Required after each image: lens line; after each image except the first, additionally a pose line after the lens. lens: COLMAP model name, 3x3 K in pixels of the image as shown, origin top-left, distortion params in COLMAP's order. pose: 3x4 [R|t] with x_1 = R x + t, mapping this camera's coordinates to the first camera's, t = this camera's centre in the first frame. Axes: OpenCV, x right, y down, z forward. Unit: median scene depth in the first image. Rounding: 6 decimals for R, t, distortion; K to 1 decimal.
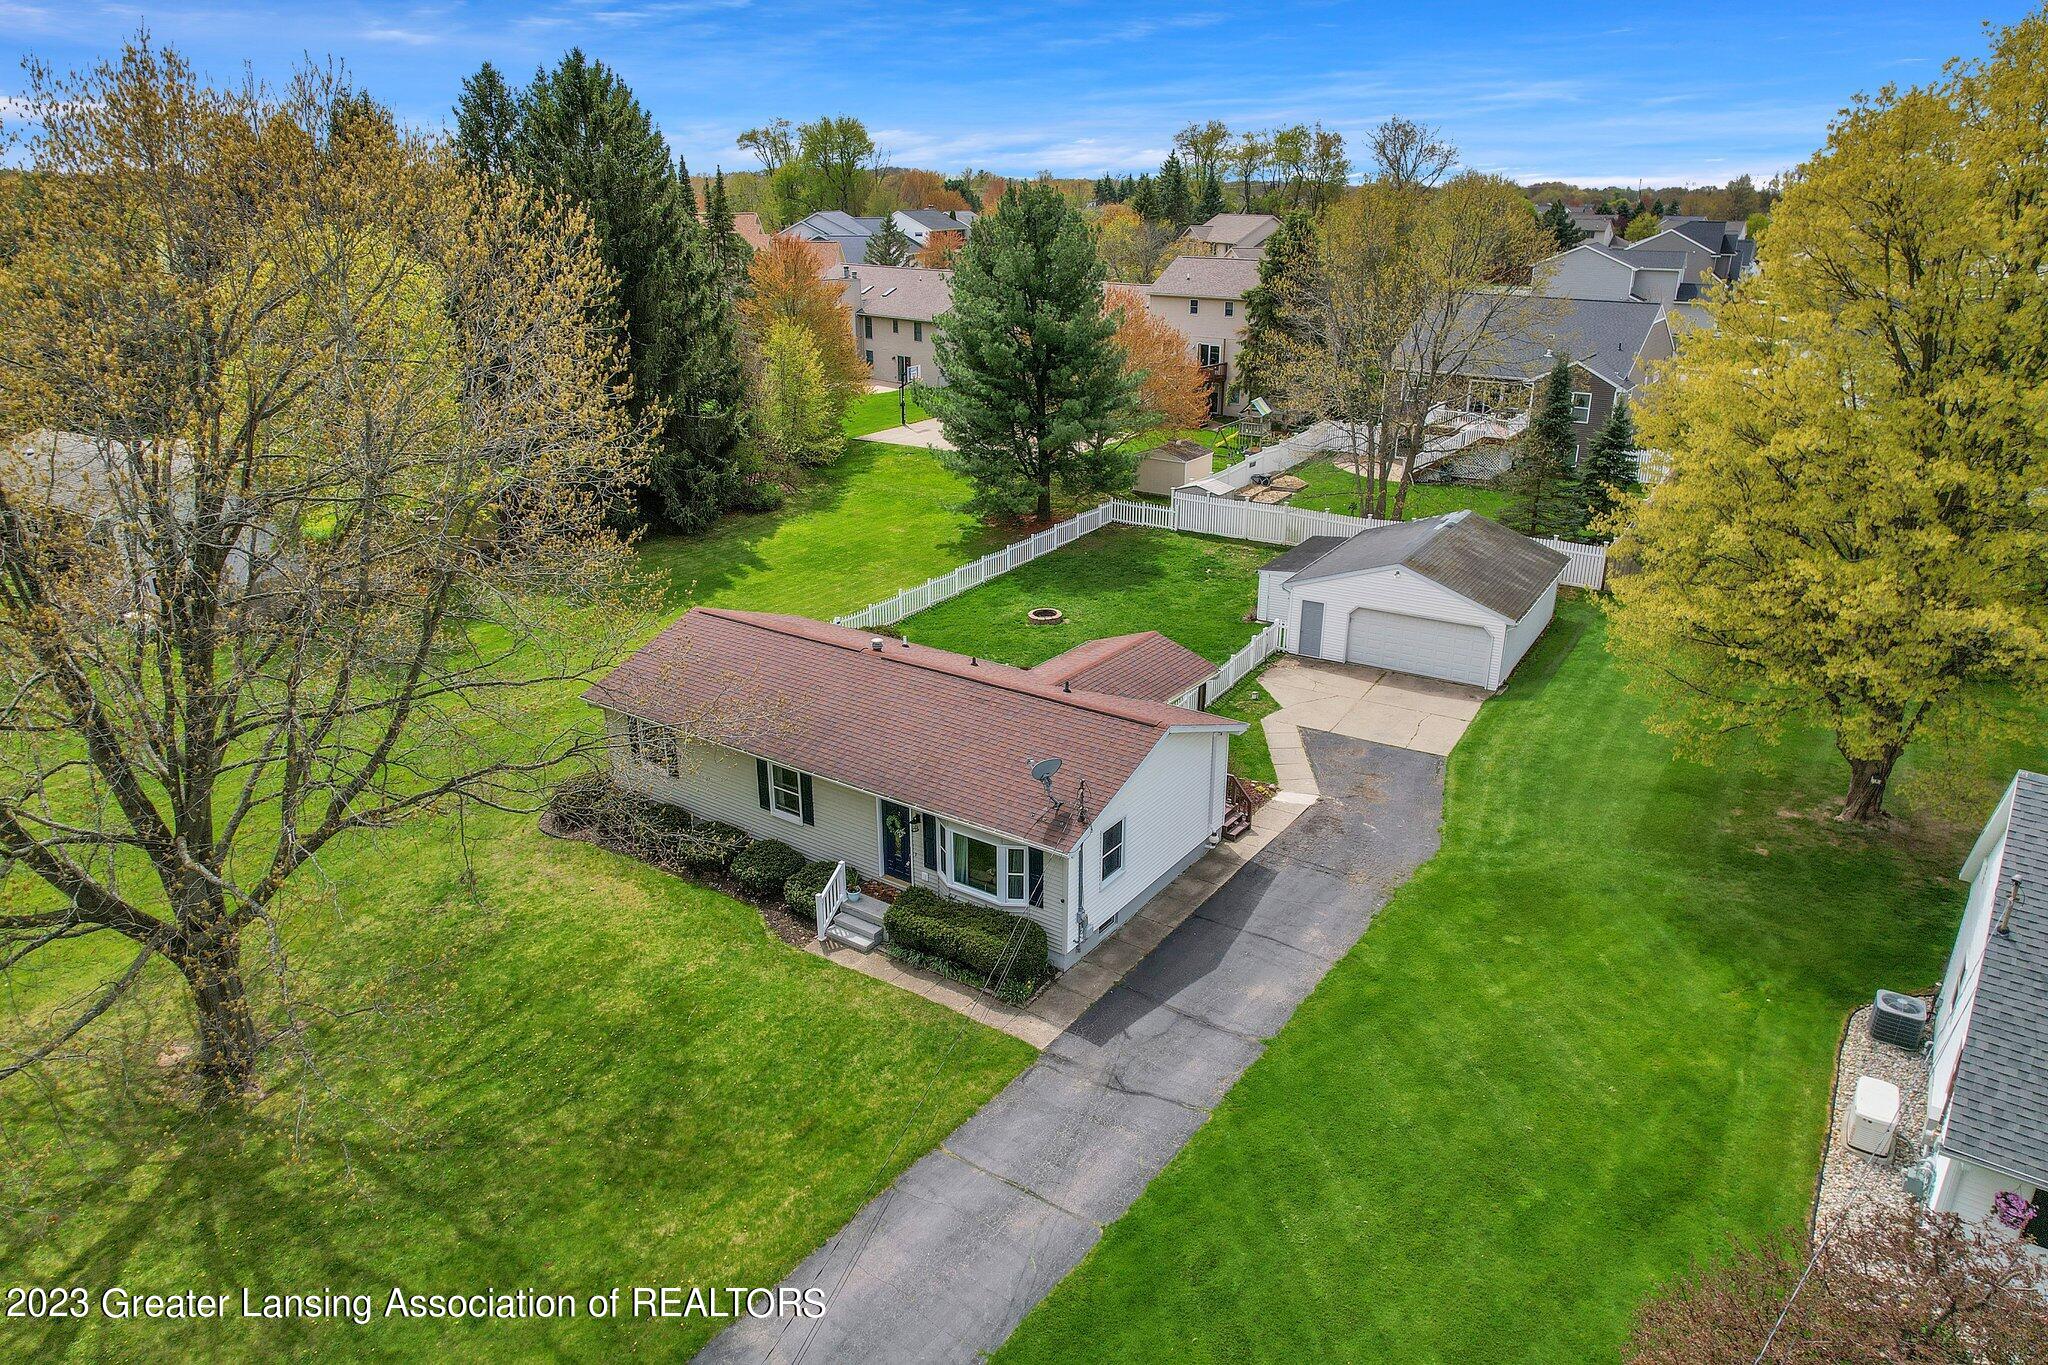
lens RADIAL K [[1342.5, 0, 1024.0], [0, 1342.5, 682.5], [0, 0, 1]] dist [-0.043182, 0.004534]
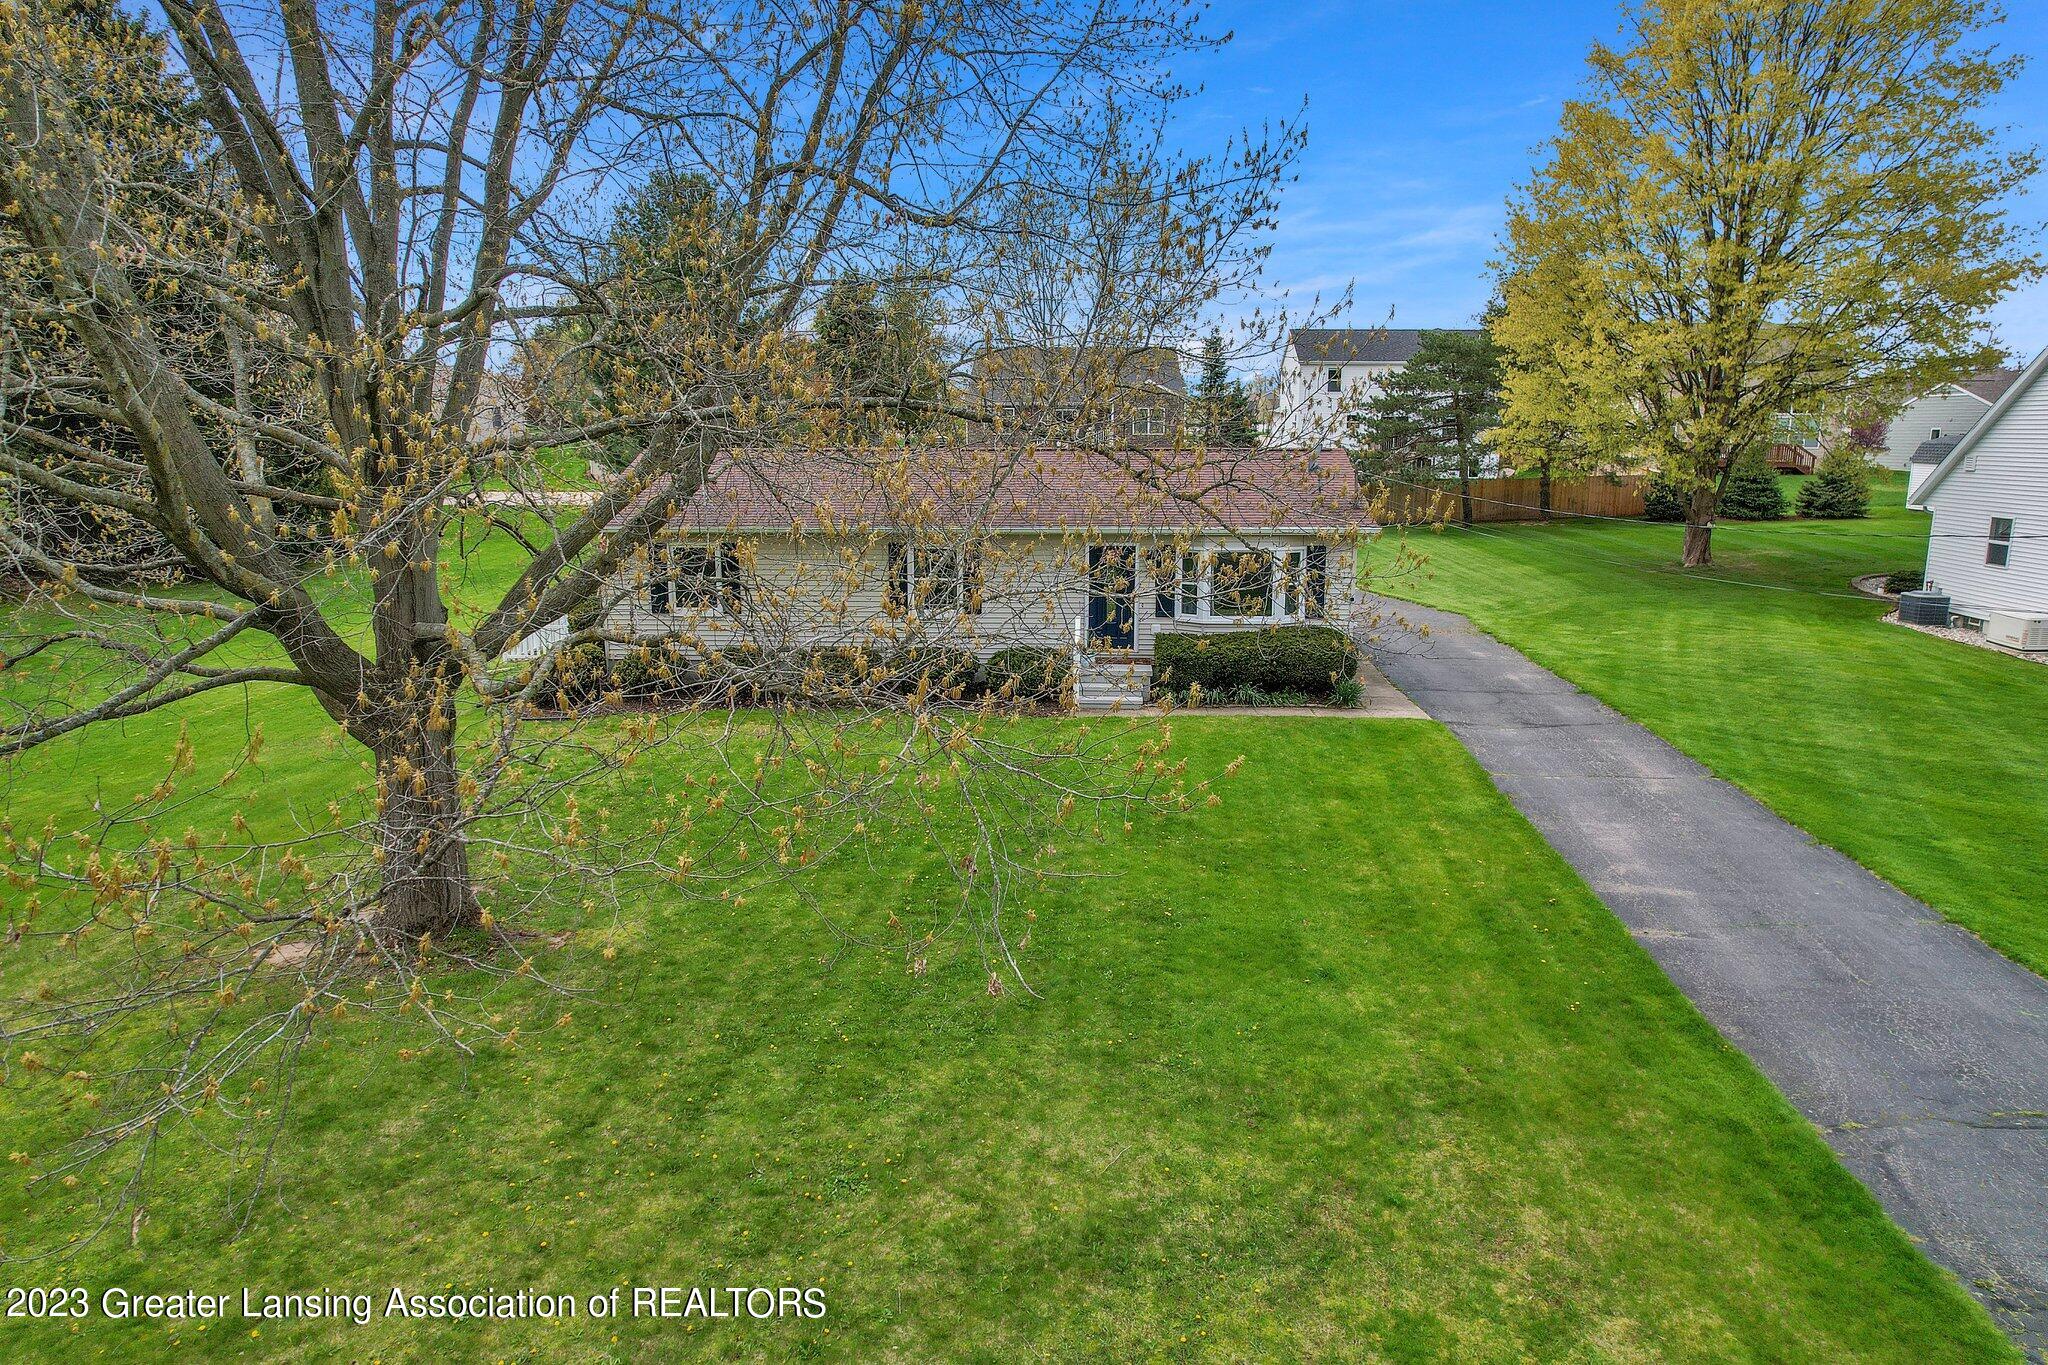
lens RADIAL K [[1342.5, 0, 1024.0], [0, 1342.5, 682.5], [0, 0, 1]] dist [-0.043182, 0.004534]
pose [[0.859778, -0.107424, 0.499242, -0.584000], [0.186453, 0.976167, -0.111058, 0.260508], [-0.475413, 0.188570, 0.859316, 0.319872]]
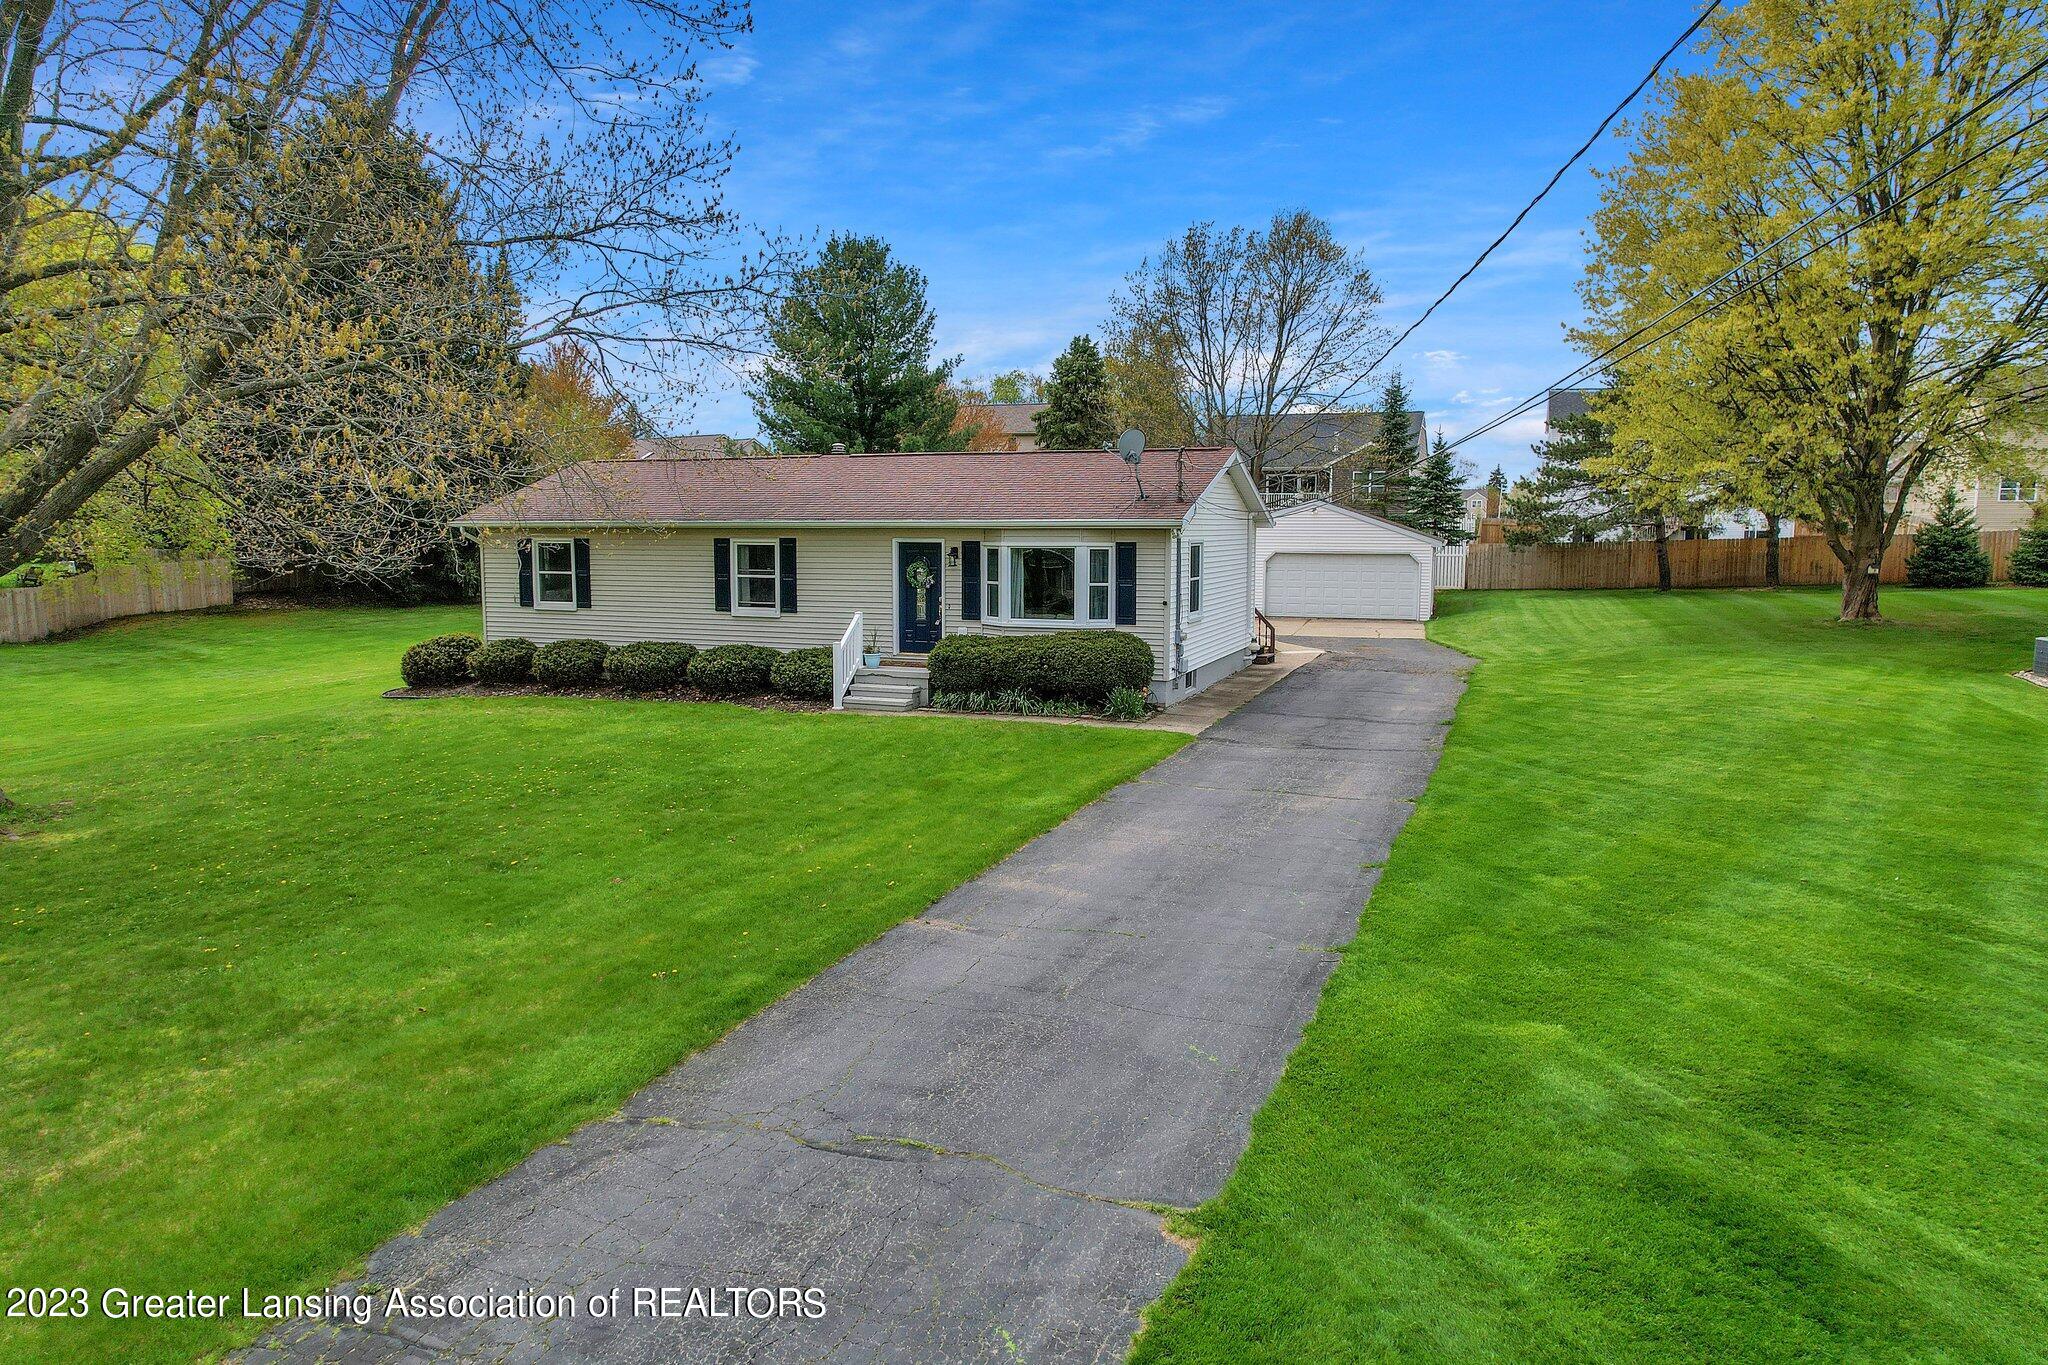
lens RADIAL K [[1342.5, 0, 1024.0], [0, 1342.5, 682.5], [0, 0, 1]] dist [-0.043182, 0.004534]
pose [[0.972300, -0.035003, 0.231100, -0.225407], [0.088467, 0.970277, -0.225245, 0.359011], [-0.216347, 0.239451, 0.946497, 0.258651]]
